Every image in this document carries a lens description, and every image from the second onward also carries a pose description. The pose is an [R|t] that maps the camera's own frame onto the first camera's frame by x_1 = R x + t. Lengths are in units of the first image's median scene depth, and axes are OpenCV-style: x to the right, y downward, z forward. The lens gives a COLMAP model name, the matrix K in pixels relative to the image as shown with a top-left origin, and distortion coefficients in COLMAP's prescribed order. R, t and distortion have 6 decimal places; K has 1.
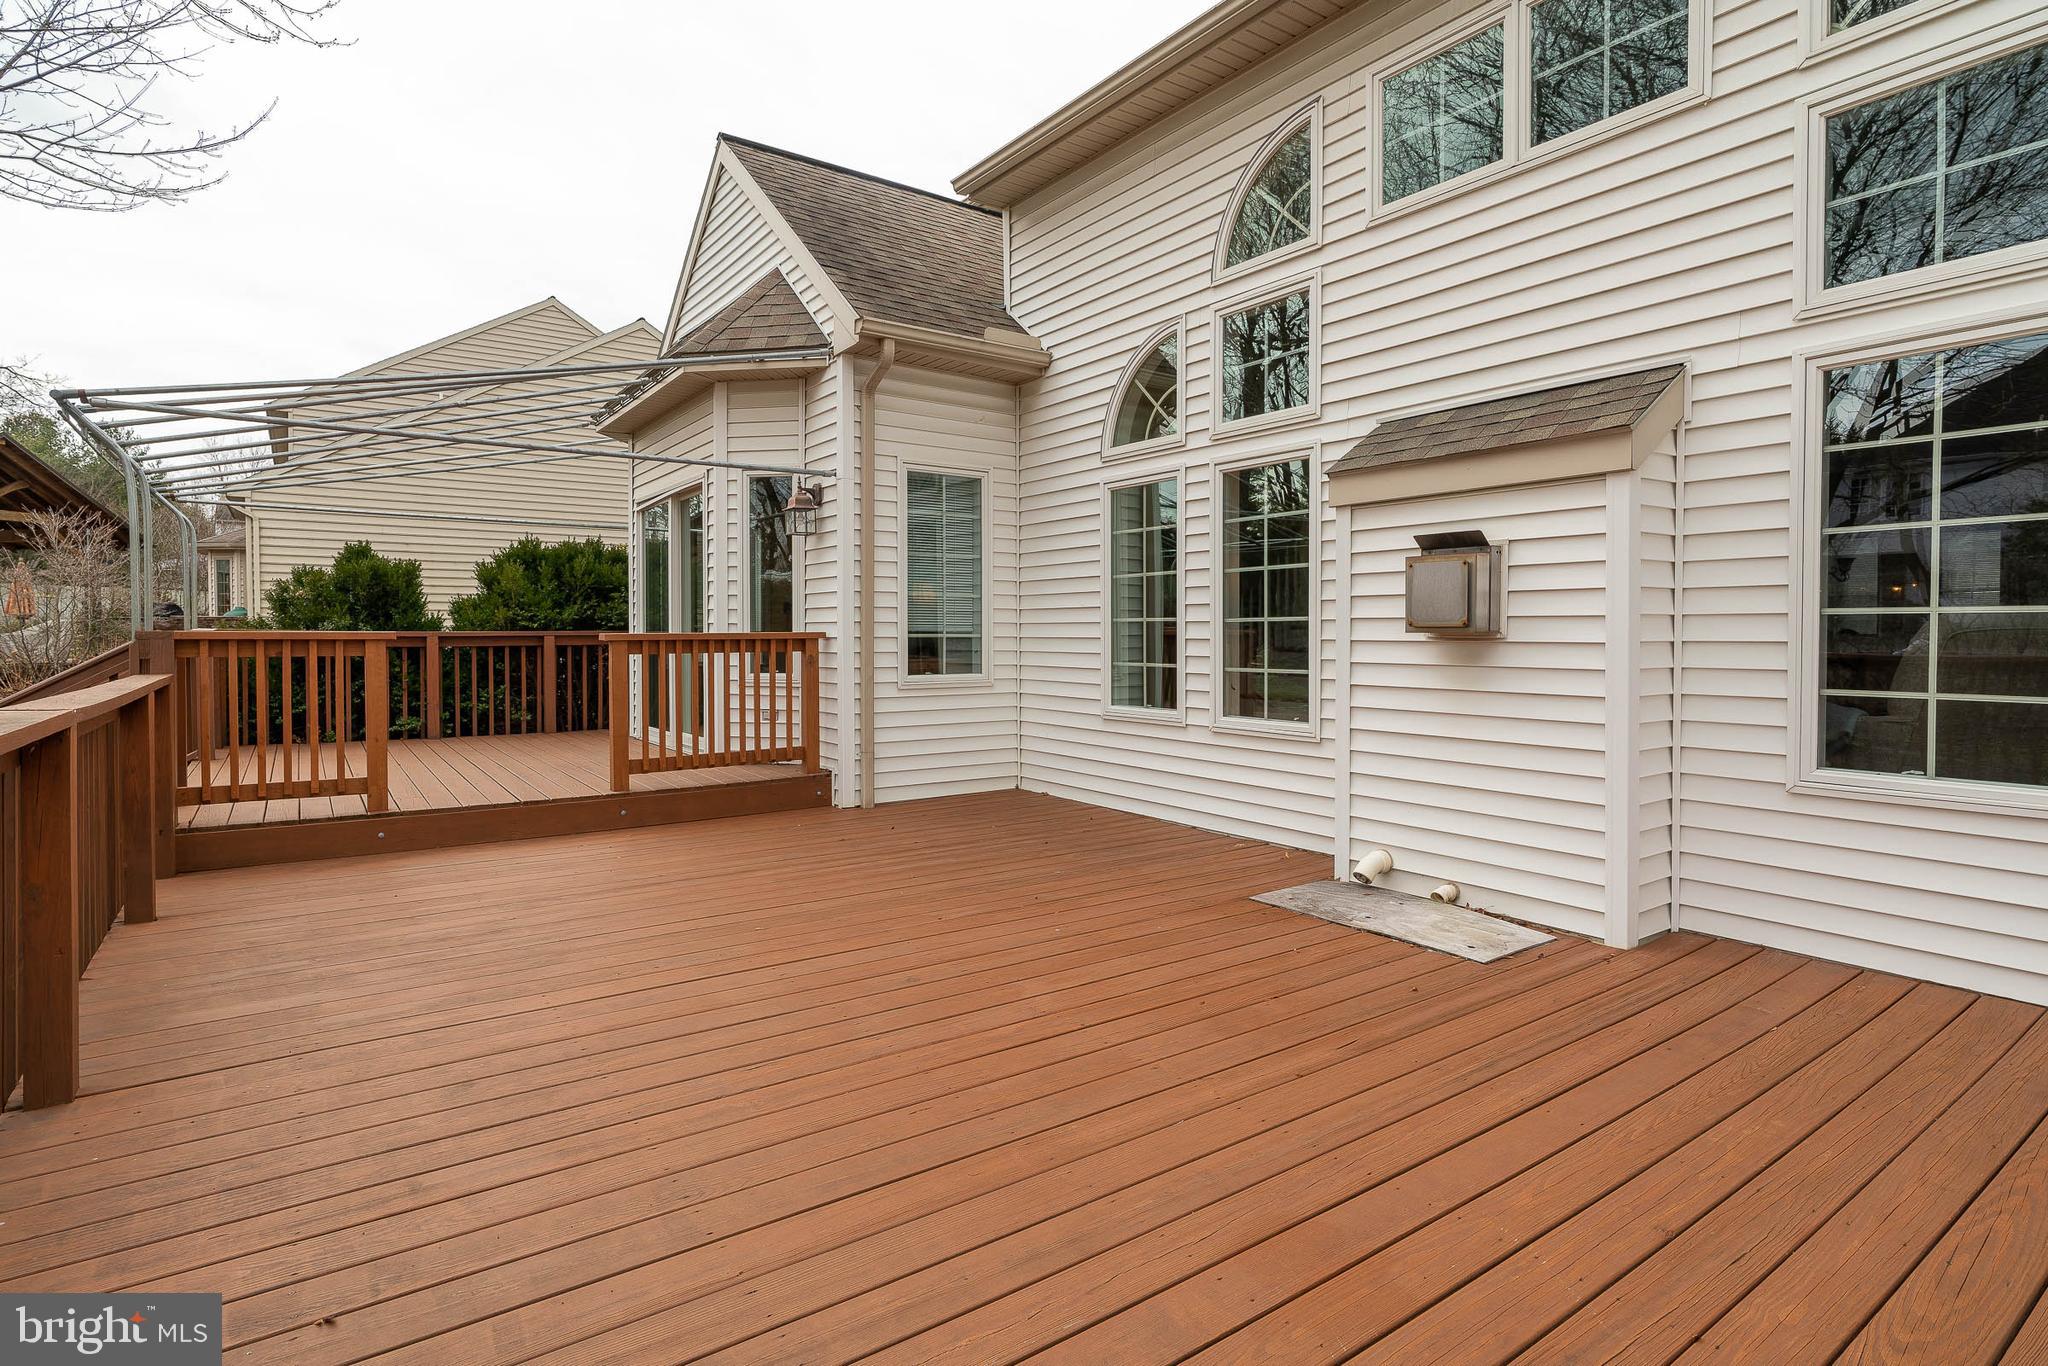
lens RADIAL K [[1018.7, 0, 1032.5], [0, 1018.7, 647.4], [0, 0, 1]] dist [0.003826, 0.000399]
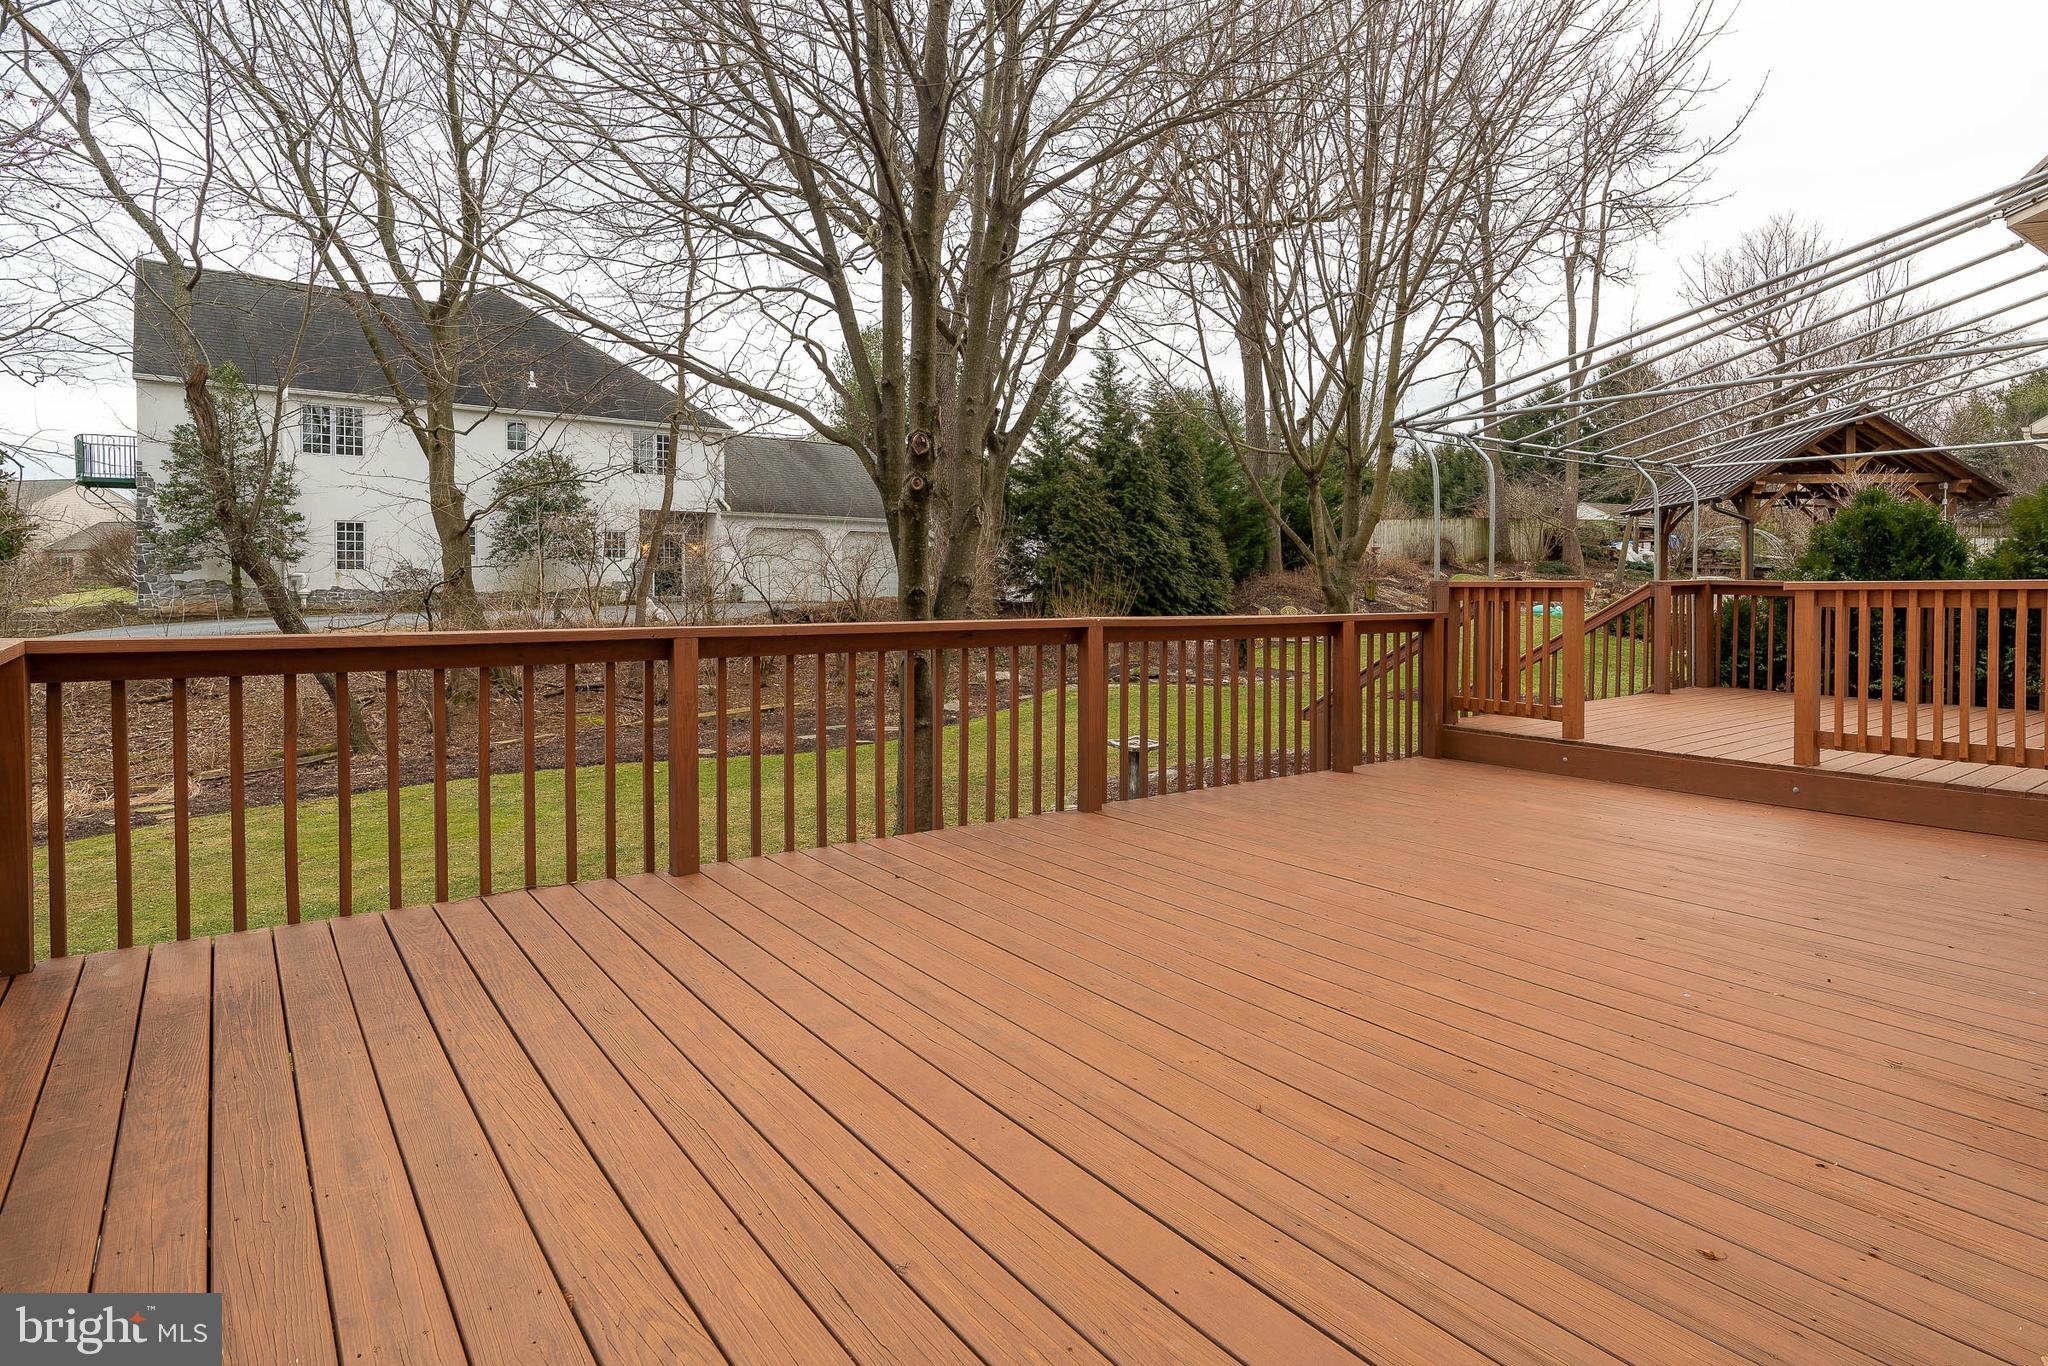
lens RADIAL K [[1018.7, 0, 1032.5], [0, 1018.7, 647.4], [0, 0, 1]] dist [0.003826, 0.000399]
pose [[0.060650, 0.060664, -0.996314, 0.959786], [-0.015105, 0.998093, 0.059853, 0.000738], [0.998045, 0.011419, 0.061450, 0.696709]]
